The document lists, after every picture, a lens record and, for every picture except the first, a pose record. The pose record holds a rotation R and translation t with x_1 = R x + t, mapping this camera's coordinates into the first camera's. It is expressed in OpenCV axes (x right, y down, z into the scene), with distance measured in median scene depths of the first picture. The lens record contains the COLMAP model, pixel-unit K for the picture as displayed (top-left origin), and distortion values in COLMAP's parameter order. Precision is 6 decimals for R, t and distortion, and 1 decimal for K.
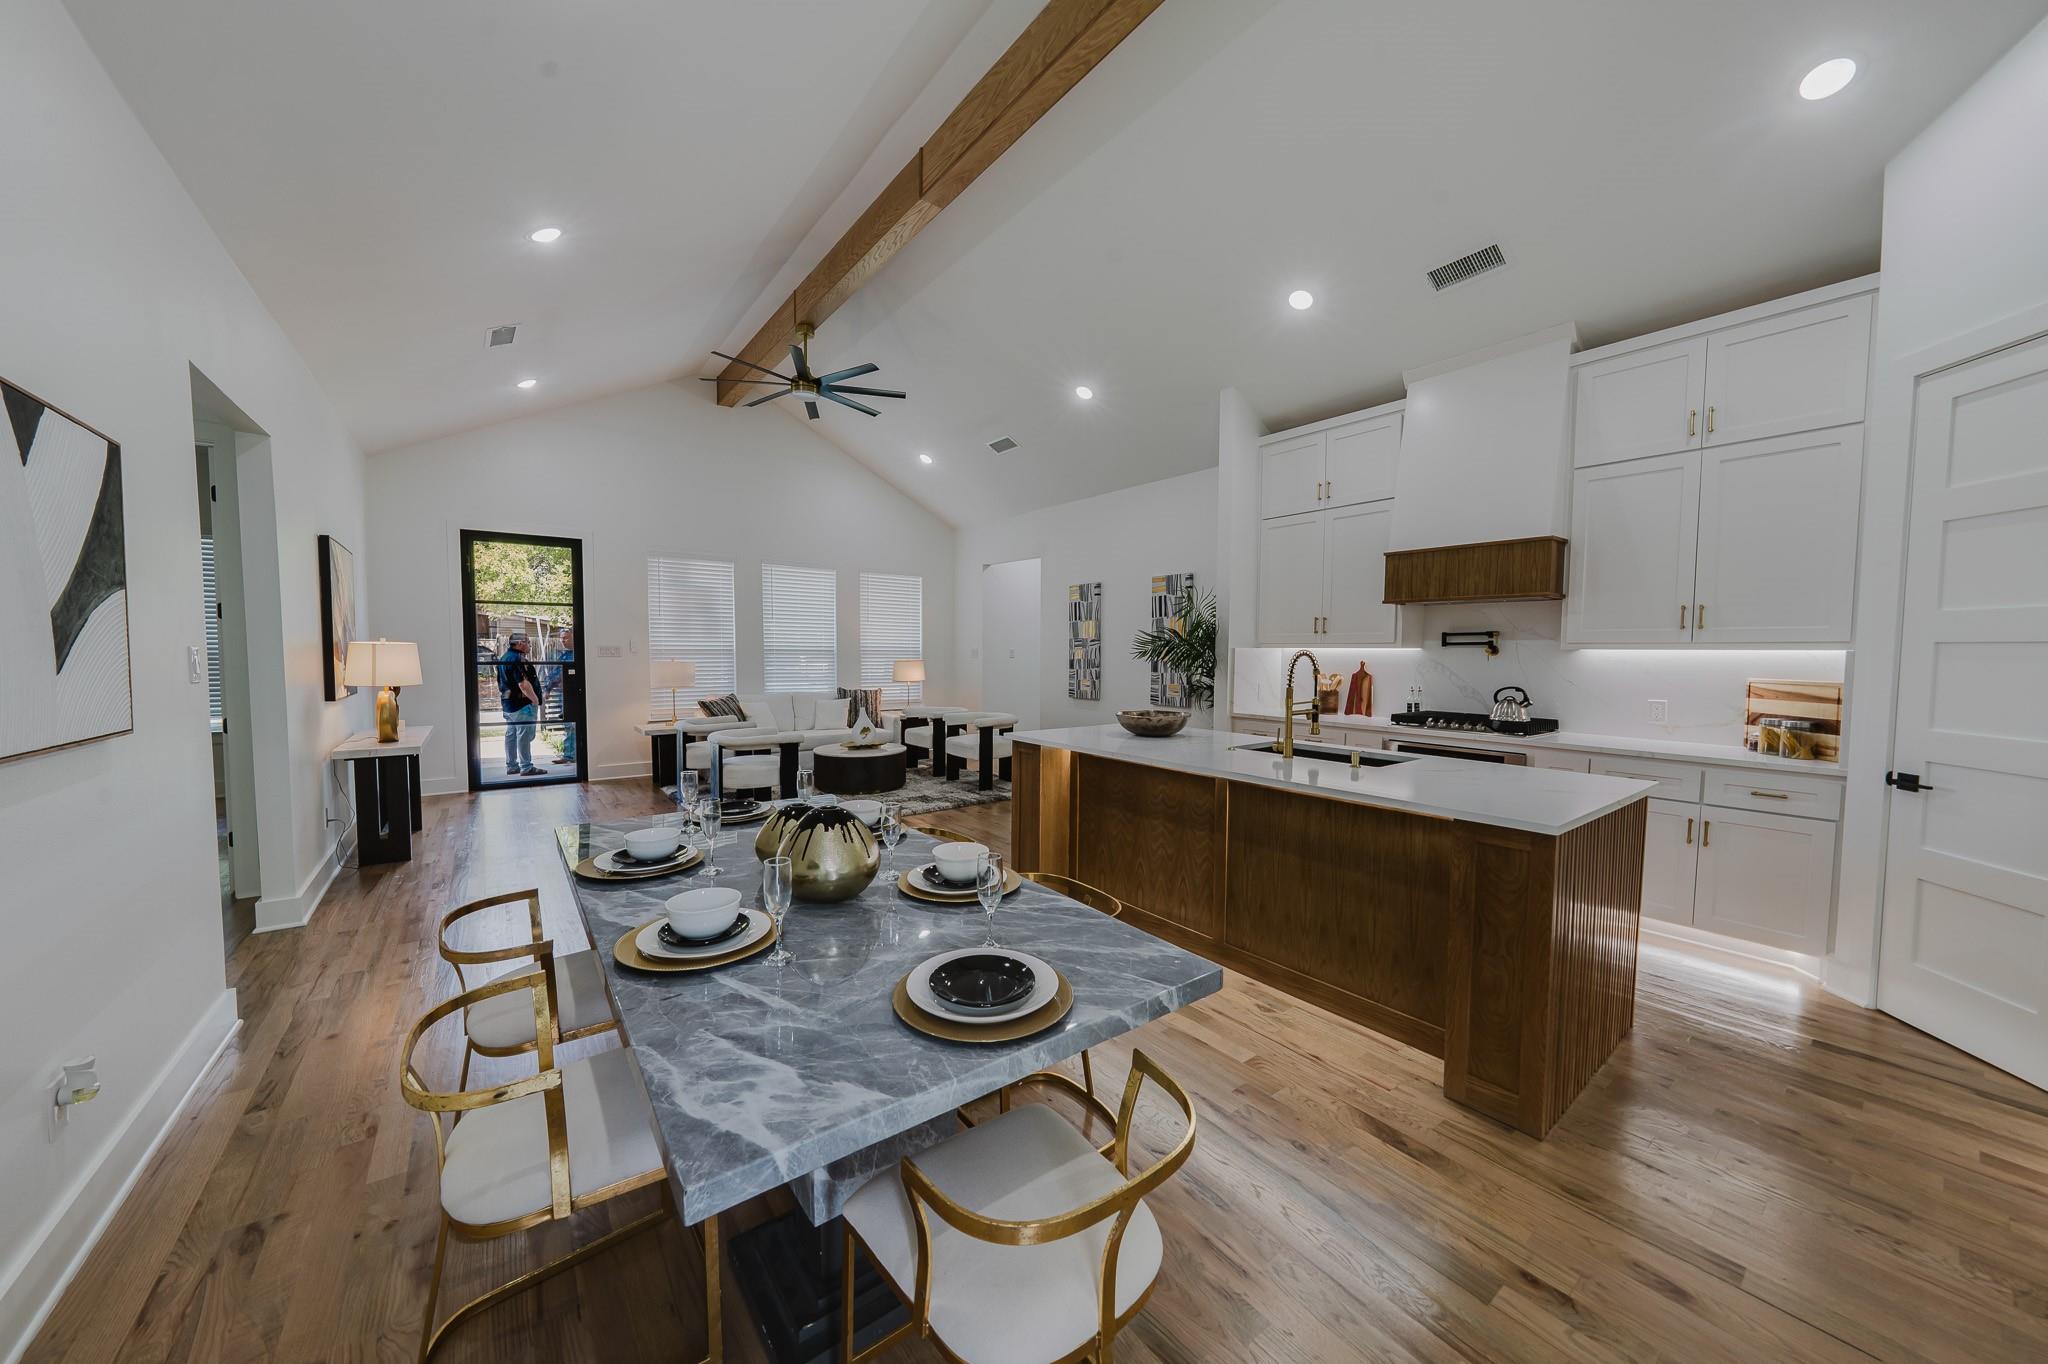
lens RADIAL K [[719.5, 0, 1025.4], [0, 719.5, 687.1], [0, 0, 1]] dist [-0.000239, 0.000037]
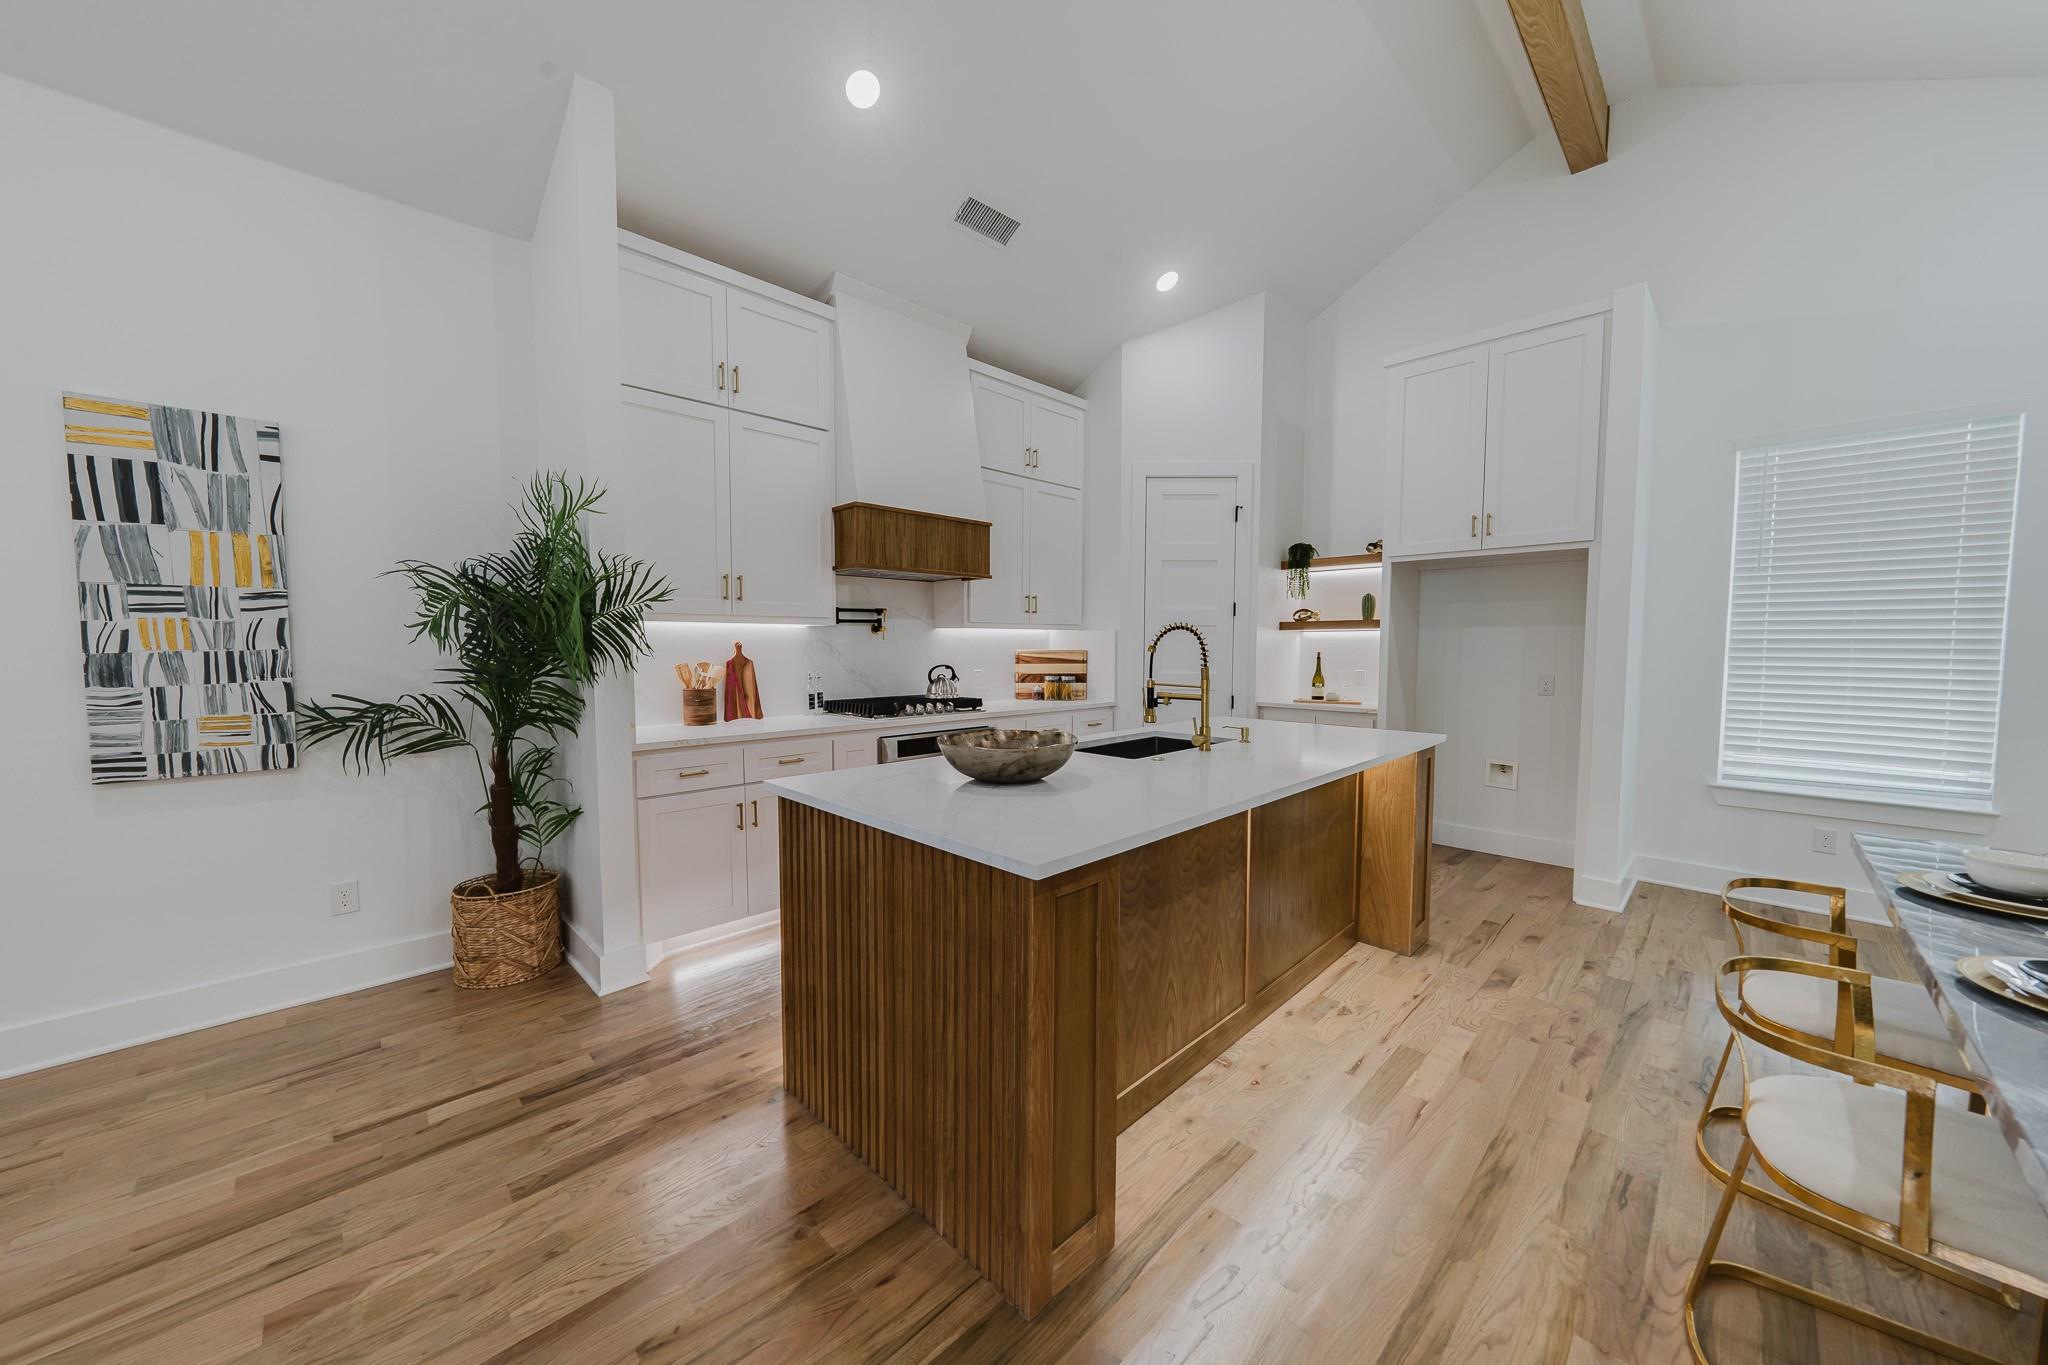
lens RADIAL K [[719.5, 0, 1027.4], [0, 719.5, 685.0], [0, 0, 1]] dist [-0.000239, 0.000037]
pose [[-0.136251, -0.067902, 0.988345, -0.309596], [0.049760, 0.995920, 0.075282, -0.038593], [-0.989424, 0.059437, -0.132316, 0.931785]]
